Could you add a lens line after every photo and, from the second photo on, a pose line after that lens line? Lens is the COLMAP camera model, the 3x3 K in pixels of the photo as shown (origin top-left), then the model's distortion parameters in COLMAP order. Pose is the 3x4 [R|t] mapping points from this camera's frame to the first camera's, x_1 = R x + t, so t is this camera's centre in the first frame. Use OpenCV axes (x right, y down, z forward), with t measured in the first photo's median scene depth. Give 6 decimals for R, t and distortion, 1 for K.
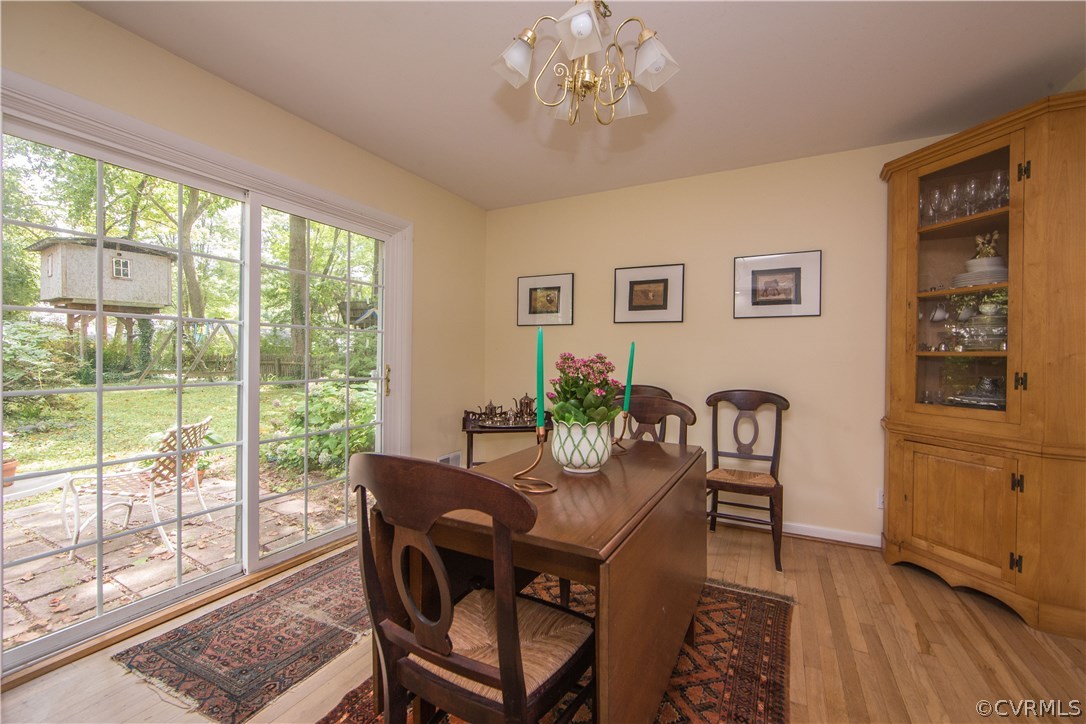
lens RADIAL K [[436.3, 0, 548.1], [0, 436.3, 359.5], [0, 0, 1]] dist [-0.011957, 0.001283]
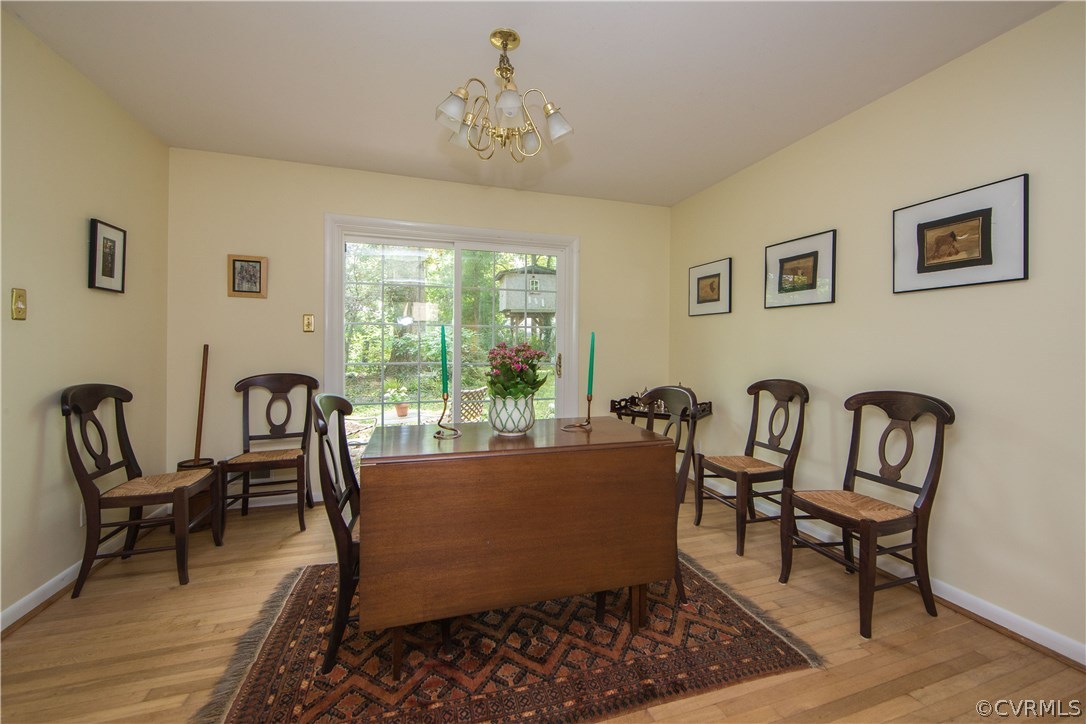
lens RADIAL K [[436.3, 0, 563.0], [0, 436.3, 347.1], [0, 0, 1]] dist [-0.011957, 0.001283]
pose [[0.725571, -0.001296, -0.688146, 0.552279], [-0.005533, 0.999955, -0.007717, 0.004440], [0.688125, 0.009406, 0.725531, 0.093042]]
